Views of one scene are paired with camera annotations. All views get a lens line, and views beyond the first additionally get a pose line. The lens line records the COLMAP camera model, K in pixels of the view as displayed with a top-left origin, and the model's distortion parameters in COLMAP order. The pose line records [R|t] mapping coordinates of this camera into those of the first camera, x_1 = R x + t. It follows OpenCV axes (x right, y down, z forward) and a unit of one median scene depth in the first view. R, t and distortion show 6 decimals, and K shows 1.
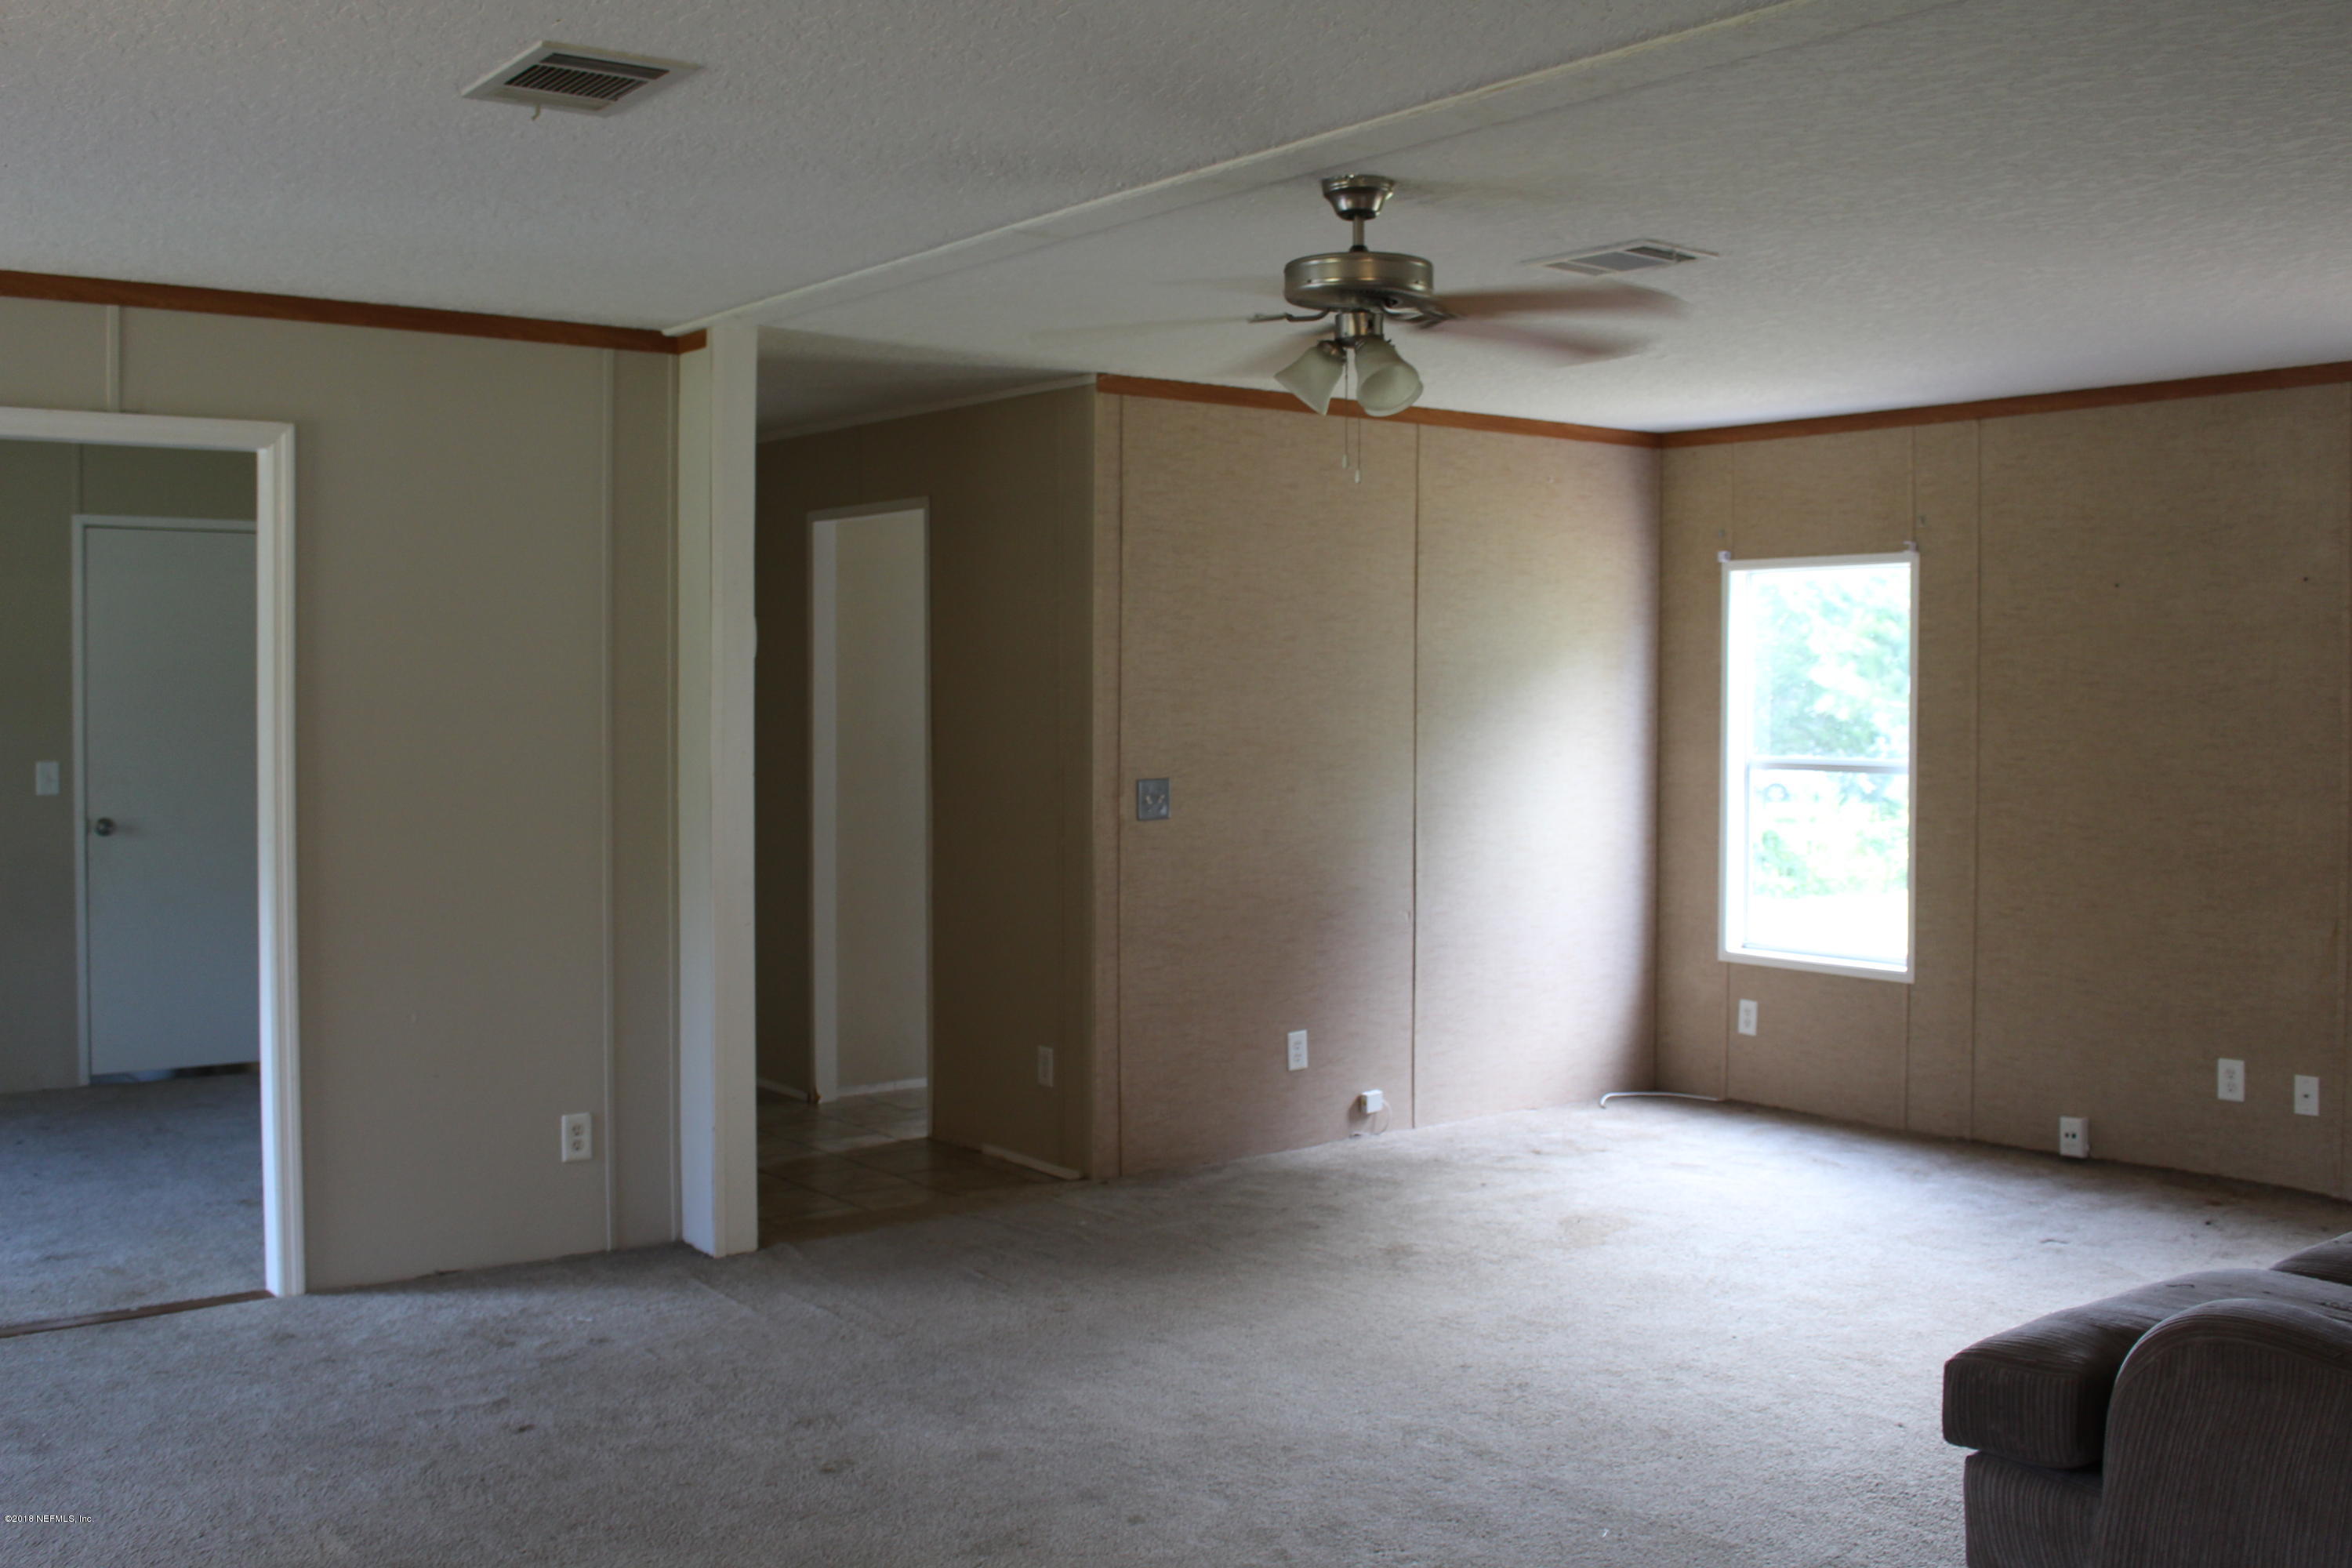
lens RADIAL K [[2294.5, 0, 1166.0], [0, 2294.5, 752.2], [0, 0, 1]] dist [-0.143820, 0.145101]
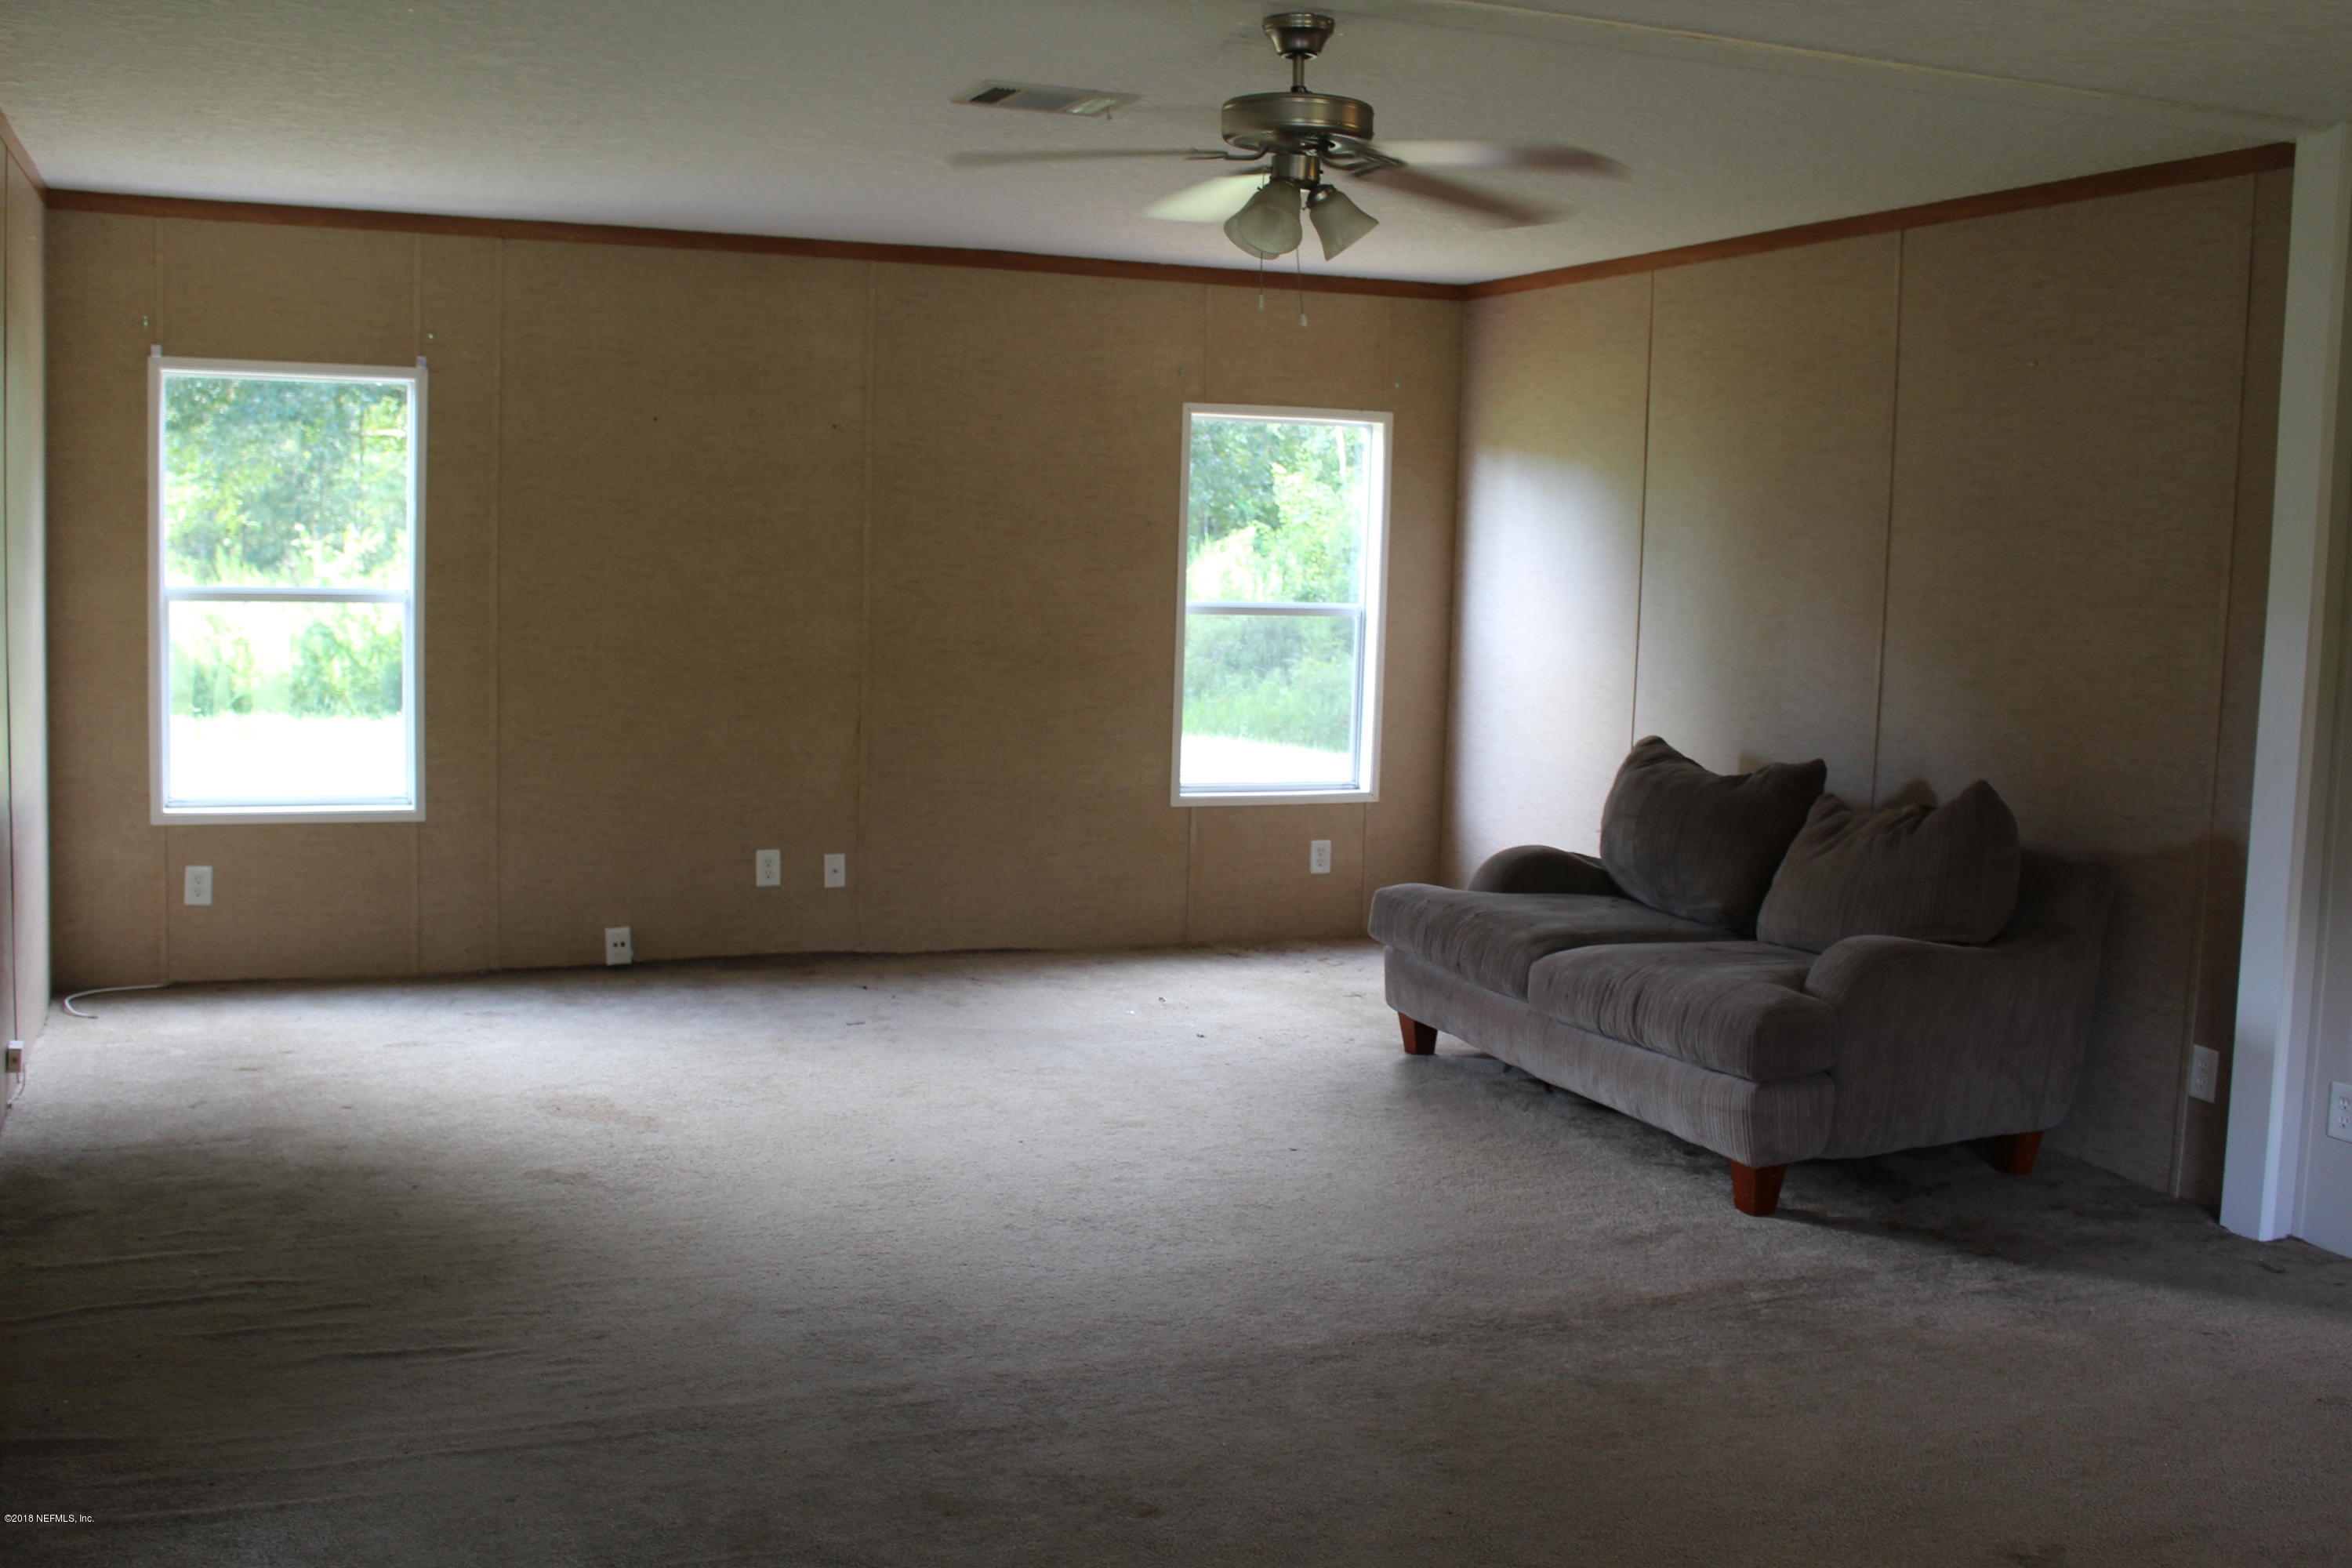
lens RADIAL K [[2294.5, 0, 1166.0], [0, 2294.5, 752.2], [0, 0, 1]] dist [-0.143820, 0.145101]
pose [[0.264077, -0.085232, 0.960728, -0.589793], [-0.002239, 0.996031, 0.088979, -0.015041], [-0.964499, -0.025648, 0.262838, 0.518560]]
